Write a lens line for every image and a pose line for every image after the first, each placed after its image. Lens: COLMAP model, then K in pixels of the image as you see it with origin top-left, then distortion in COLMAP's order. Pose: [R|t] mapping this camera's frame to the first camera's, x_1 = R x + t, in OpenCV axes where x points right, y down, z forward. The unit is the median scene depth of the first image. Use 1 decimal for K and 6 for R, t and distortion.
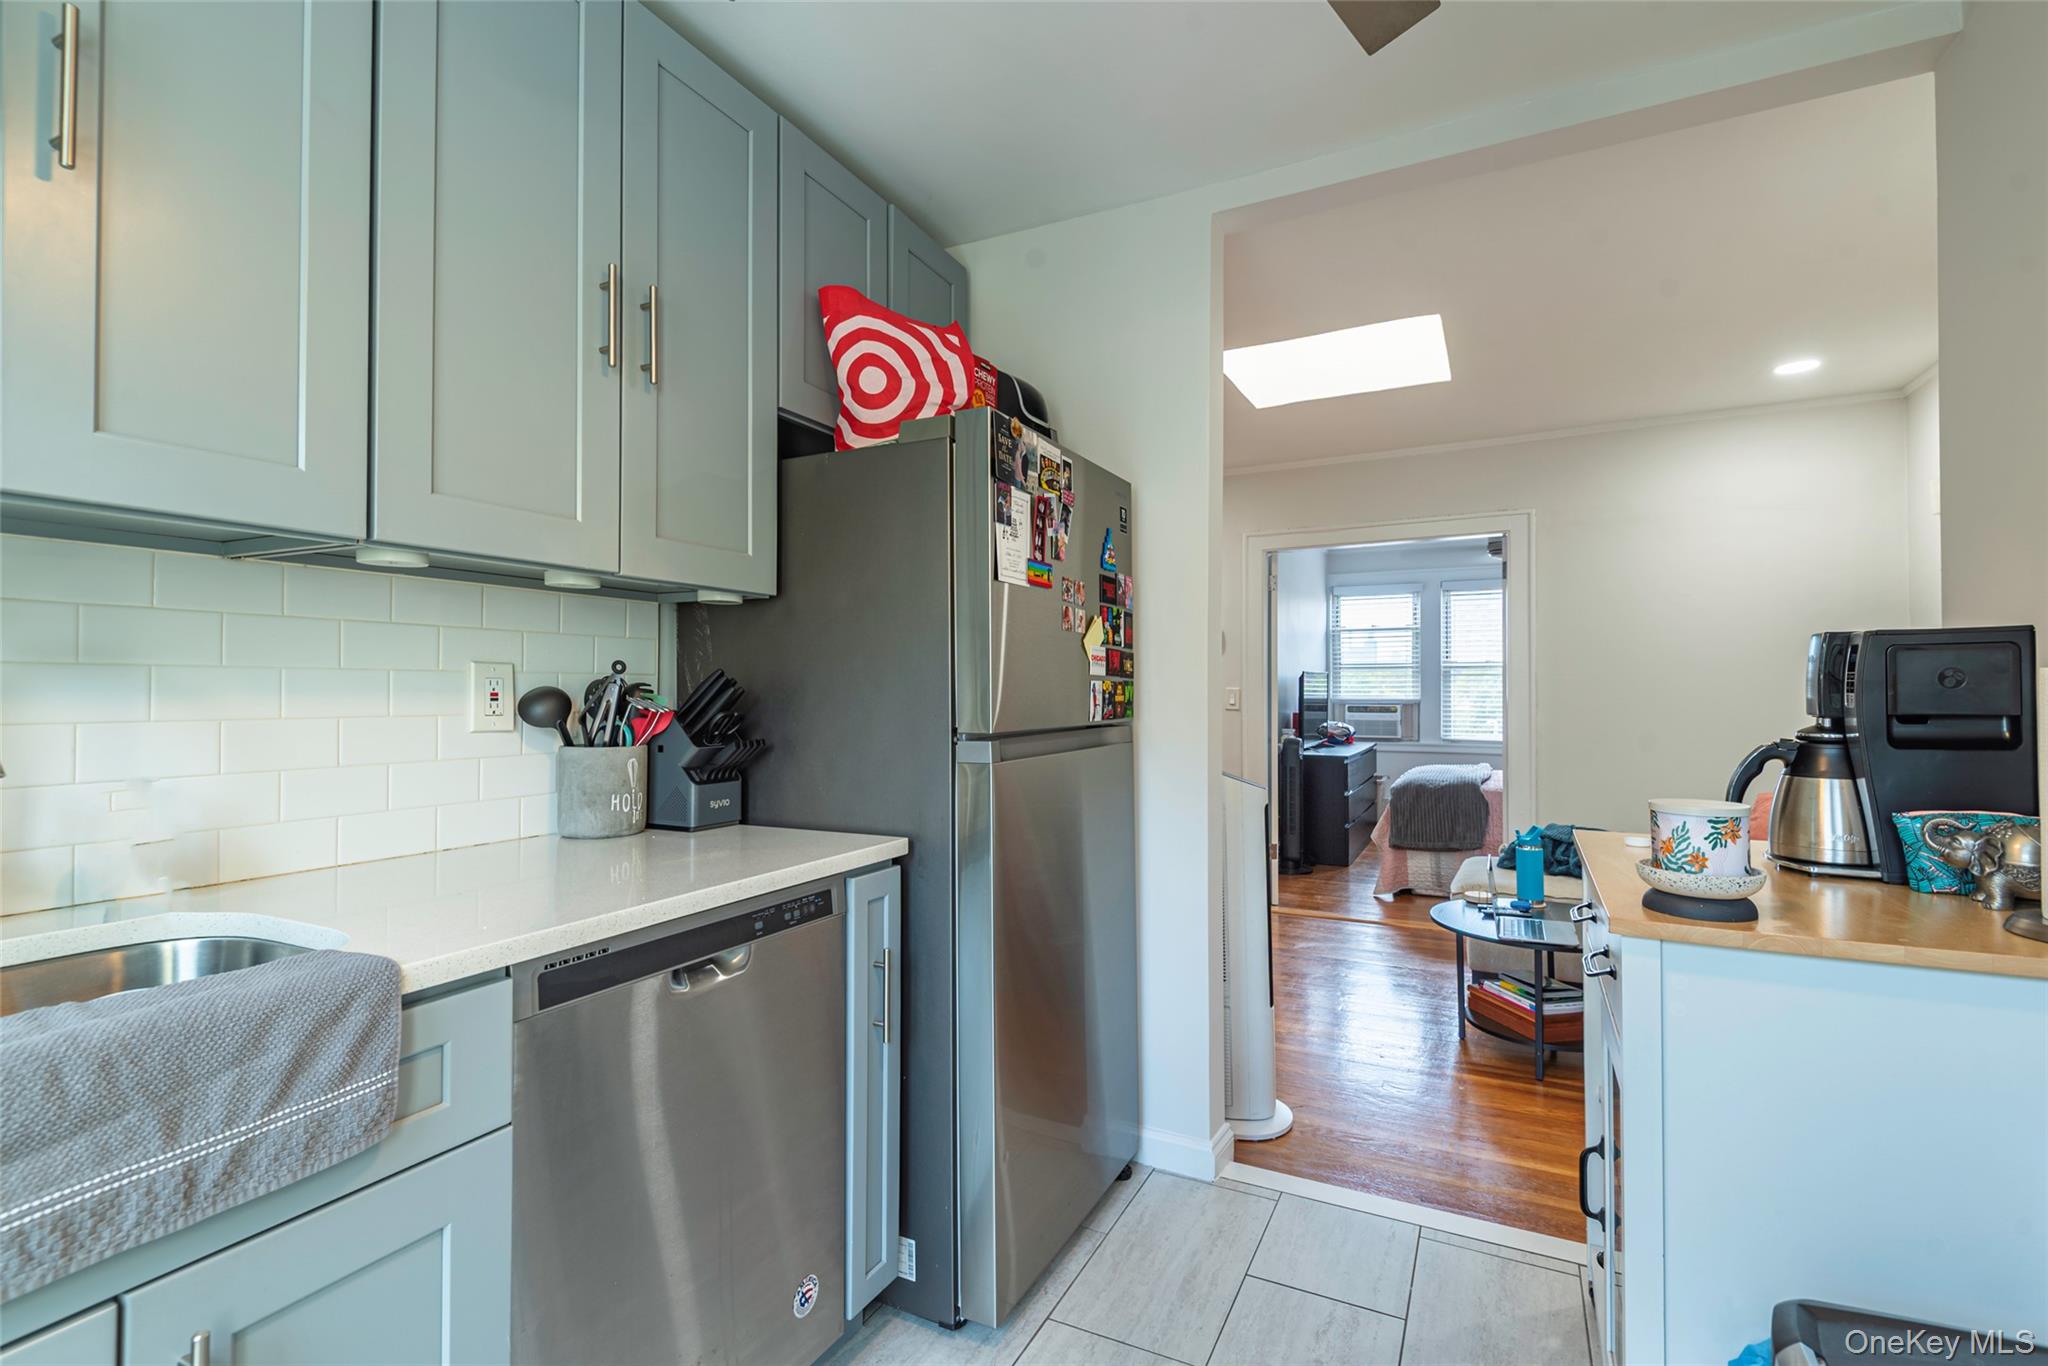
lens RADIAL K [[940.7, 0, 1036.6], [0, 940.7, 676.7], [0, 0, 1]] dist [0.044234, -0.032836]
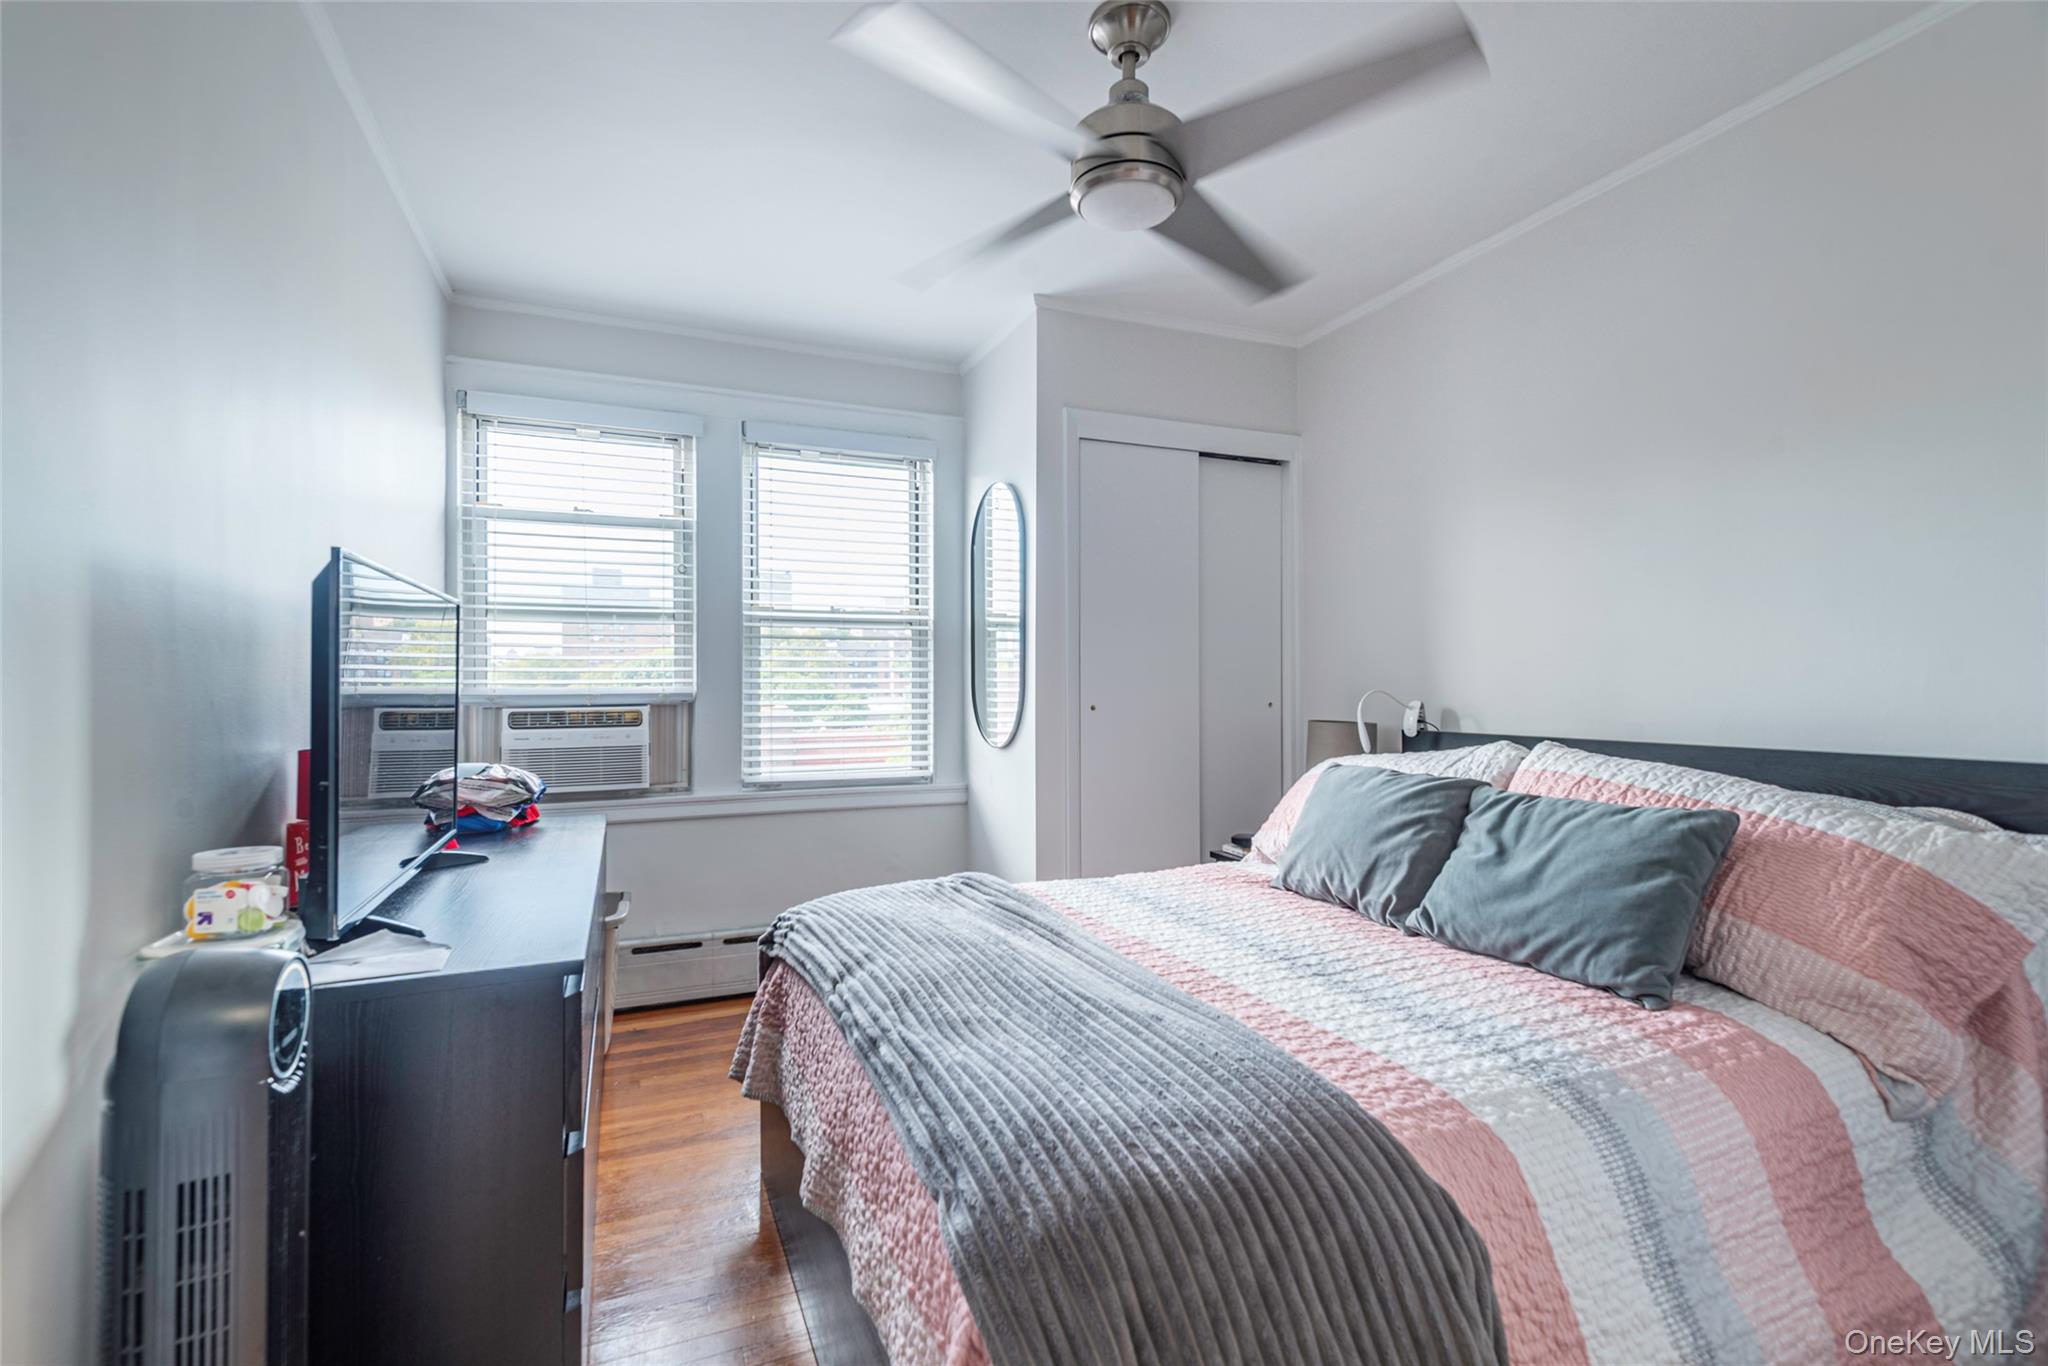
lens RADIAL K [[940.7, 0, 1036.6], [0, 940.7, 676.7], [0, 0, 1]] dist [0.044234, -0.032836]
pose [[0.641486, 0.003834, 0.767126, 0.178761], [-0.011046, 0.999930, 0.004239, 0.013487], [-0.767056, -0.011193, 0.641483, 0.610382]]
